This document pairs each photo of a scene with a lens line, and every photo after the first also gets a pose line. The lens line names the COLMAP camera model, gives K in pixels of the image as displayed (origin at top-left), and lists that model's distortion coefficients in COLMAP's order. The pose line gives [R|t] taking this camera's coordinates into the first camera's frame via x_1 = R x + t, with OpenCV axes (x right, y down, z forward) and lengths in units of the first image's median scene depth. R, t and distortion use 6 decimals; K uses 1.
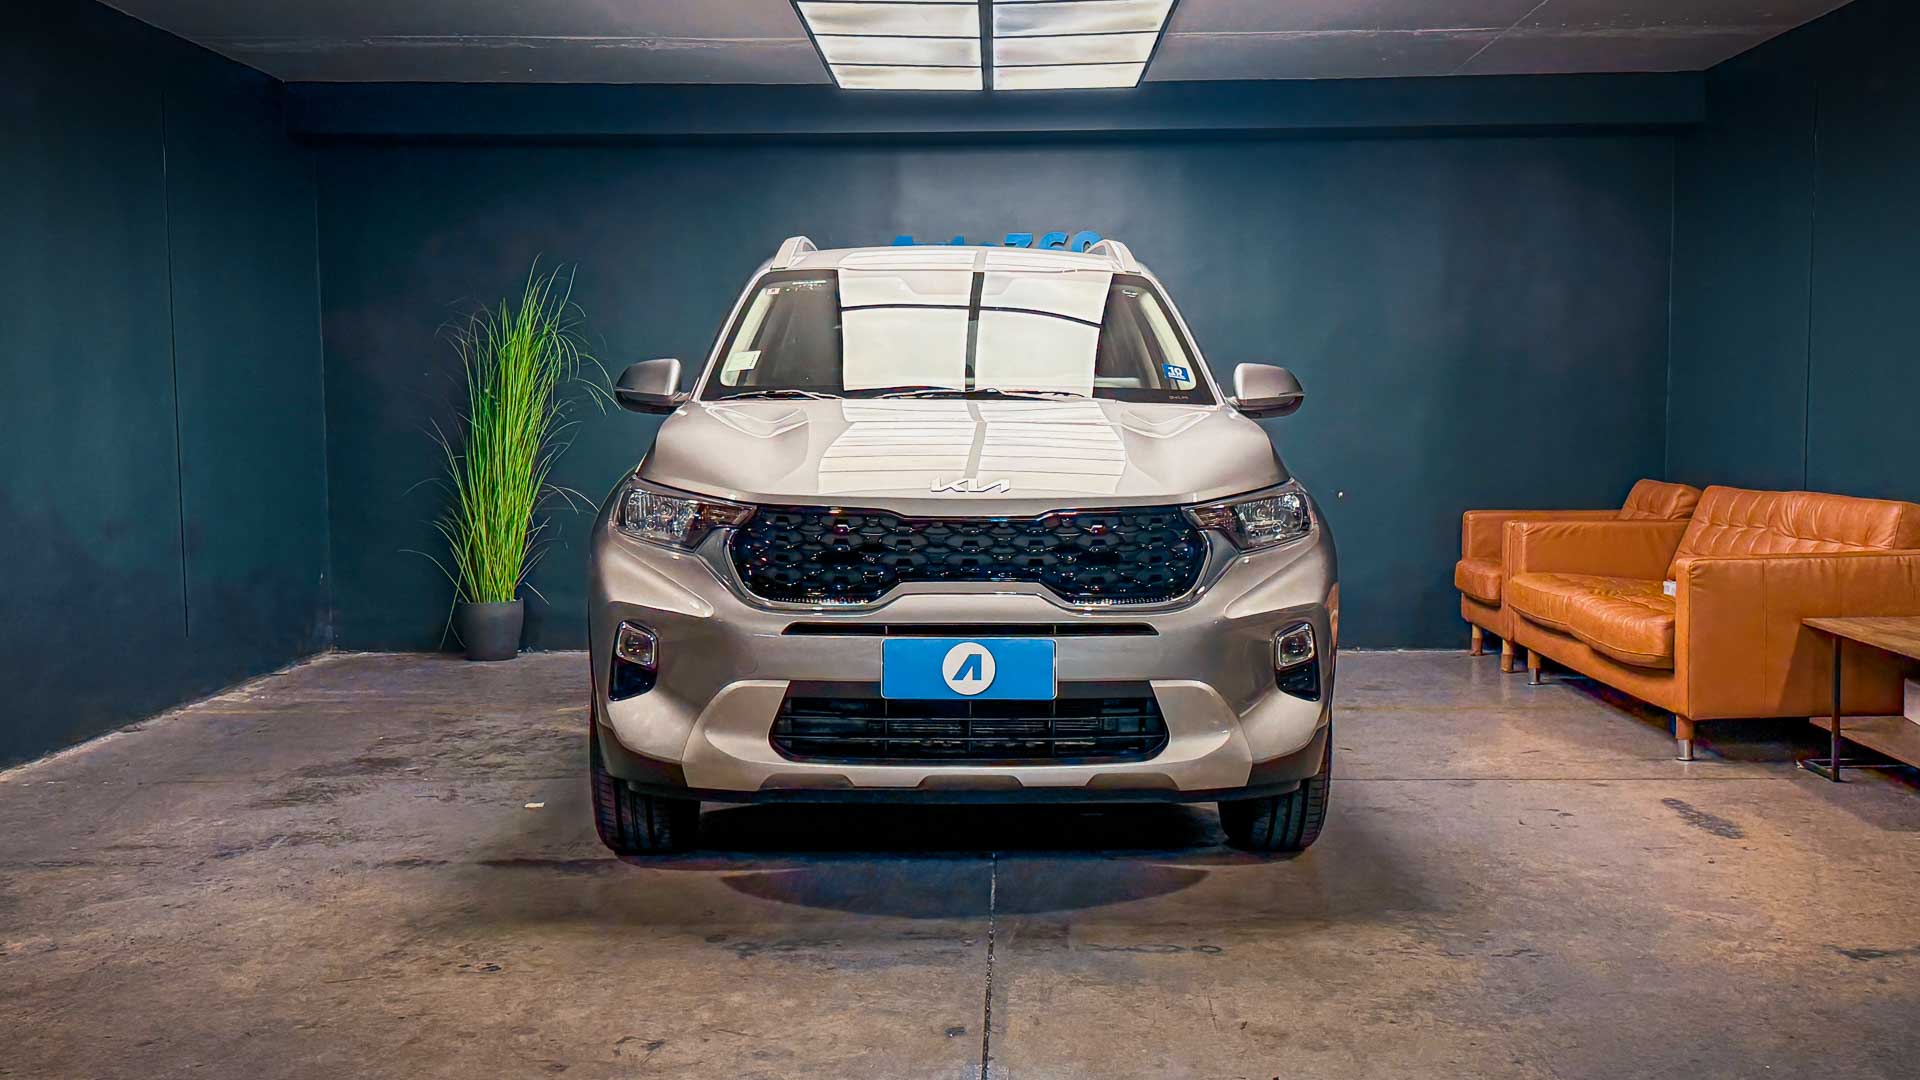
lens RADIAL K [[2377.9, 0, 960.0], [0, 2377.9, 540.0], [0, 0, 1]] dist [0.048277, -0.057443]
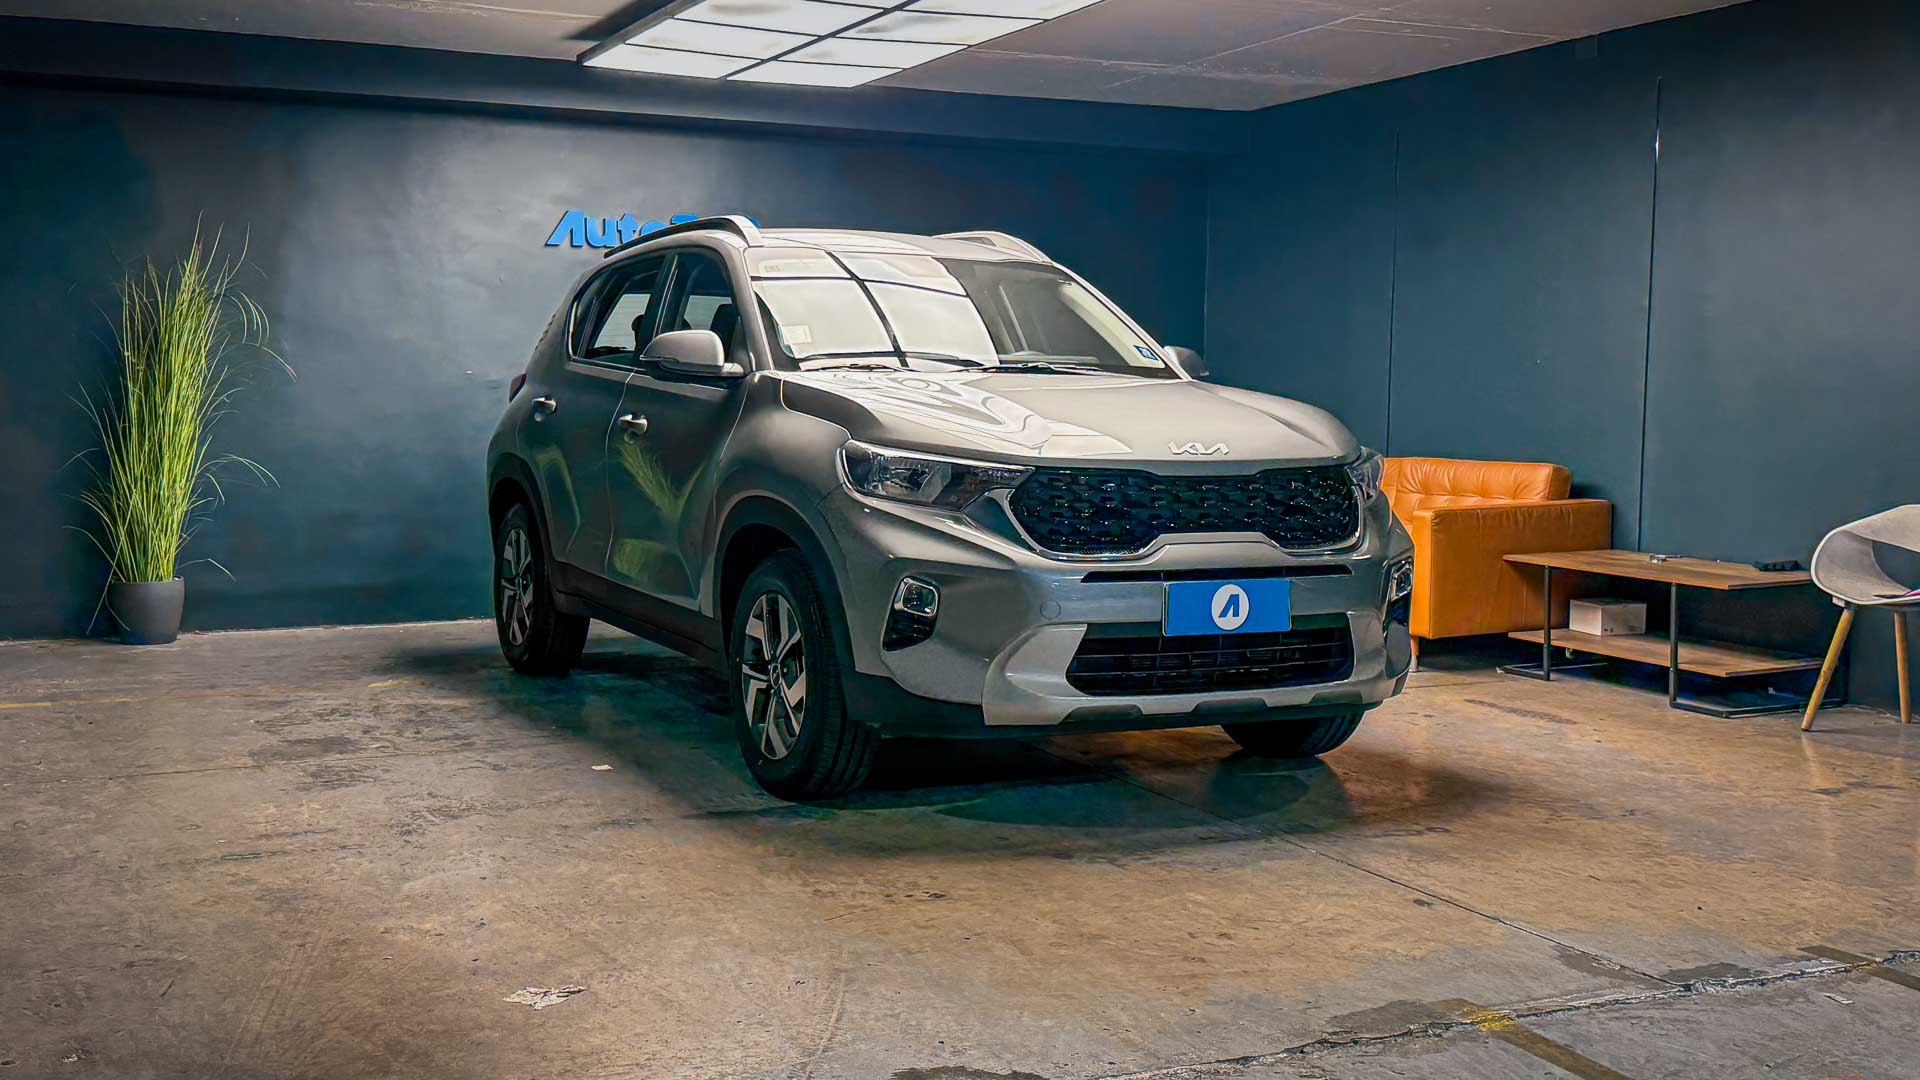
lens RADIAL K [[2377.9, 0, 960.0], [0, 2377.9, 540.0], [0, 0, 1]] dist [0.048277, -0.057443]
pose [[0.903679, -0.024625, 0.427502, -0.601504], [0.019163, 0.999671, 0.017074, -0.000481], [-0.427782, -0.007237, 0.903853, 0.016552]]
